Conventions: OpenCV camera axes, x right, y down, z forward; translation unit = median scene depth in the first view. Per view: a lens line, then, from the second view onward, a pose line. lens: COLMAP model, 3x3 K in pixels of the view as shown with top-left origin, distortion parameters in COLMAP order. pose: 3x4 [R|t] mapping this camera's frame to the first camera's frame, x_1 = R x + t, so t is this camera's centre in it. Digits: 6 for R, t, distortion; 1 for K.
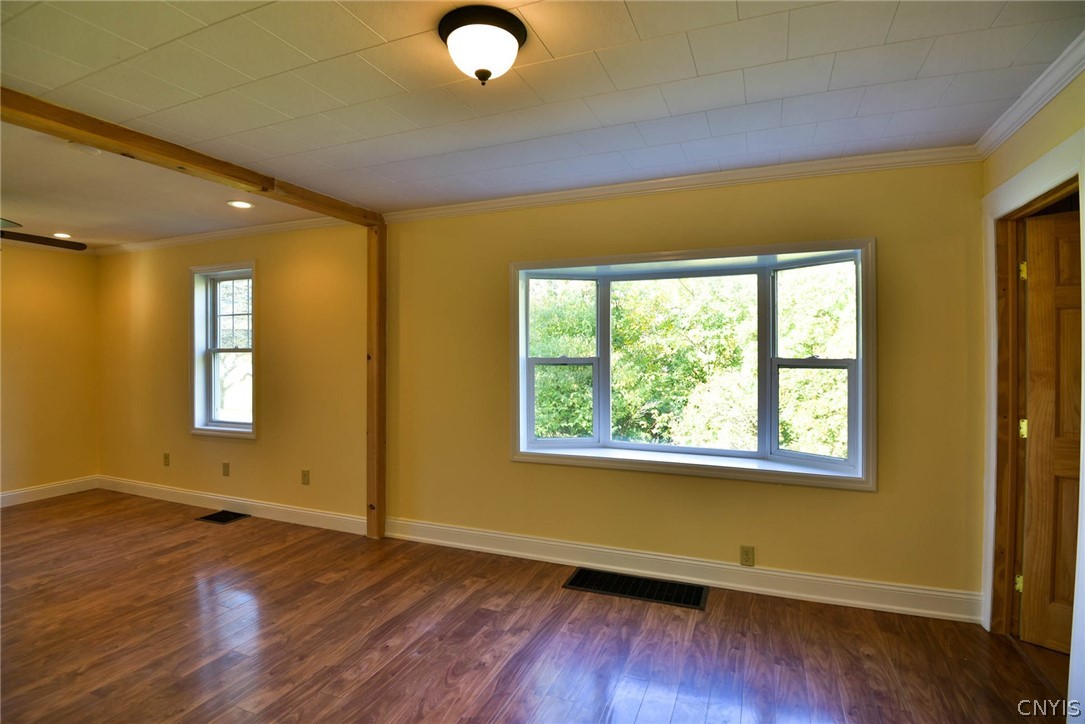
lens RADIAL K [[518.1, 0, 546.6], [0, 518.1, 355.3], [0, 0, 1]] dist [-0.014274, -0.007780]
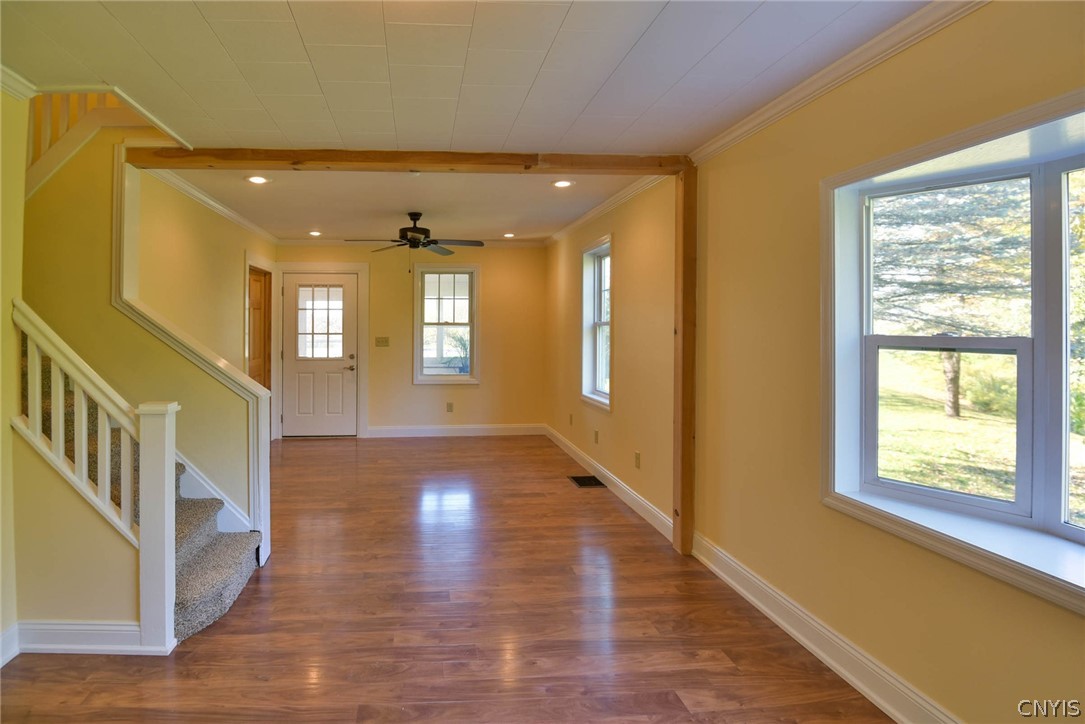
lens RADIAL K [[540.3, 0, 446.7], [0, 540.3, 330.3], [0, 0, 1]] dist [-0.025774, -0.004794]
pose [[0.442284, 0.011616, -0.896800, 0.298040], [-0.009572, 0.999920, 0.008232, -0.002527], [0.896824, 0.004943, 0.442360, 0.322726]]
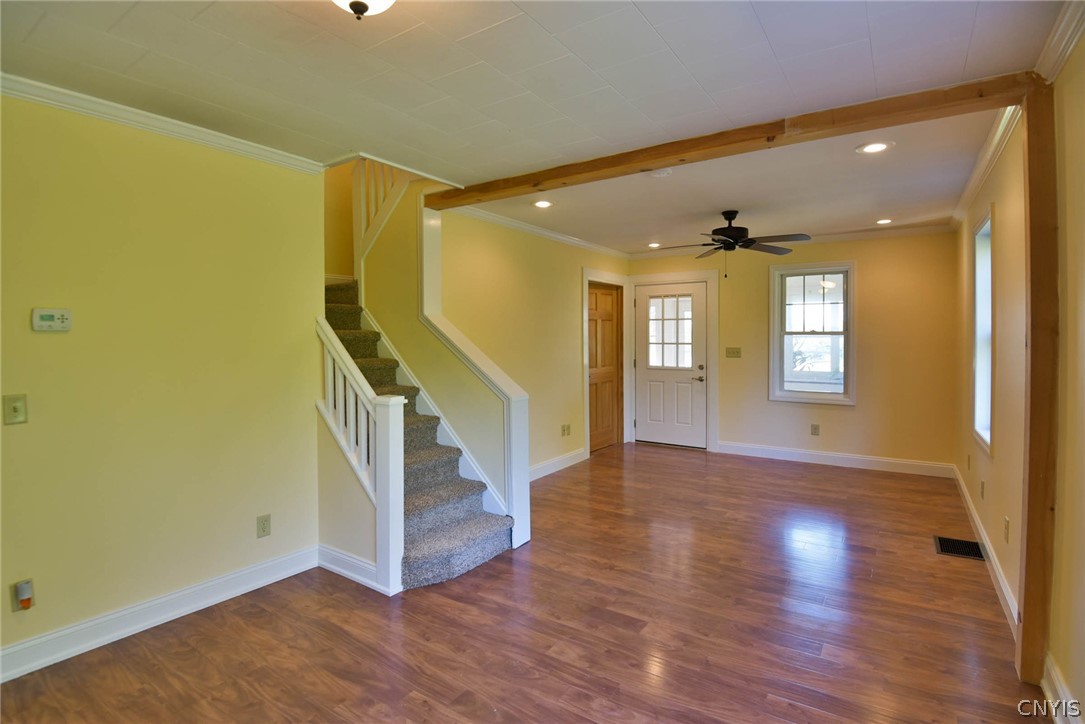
lens RADIAL K [[518.1, 0, 527.8], [0, 518.1, 346.3], [0, 0, 1]] dist [-0.014274, -0.007780]
pose [[-0.187442, 0.022485, -0.982018, 0.303432], [-0.005098, 0.999702, 0.023863, -0.001992], [0.982263, 0.009479, -0.187271, 0.654946]]
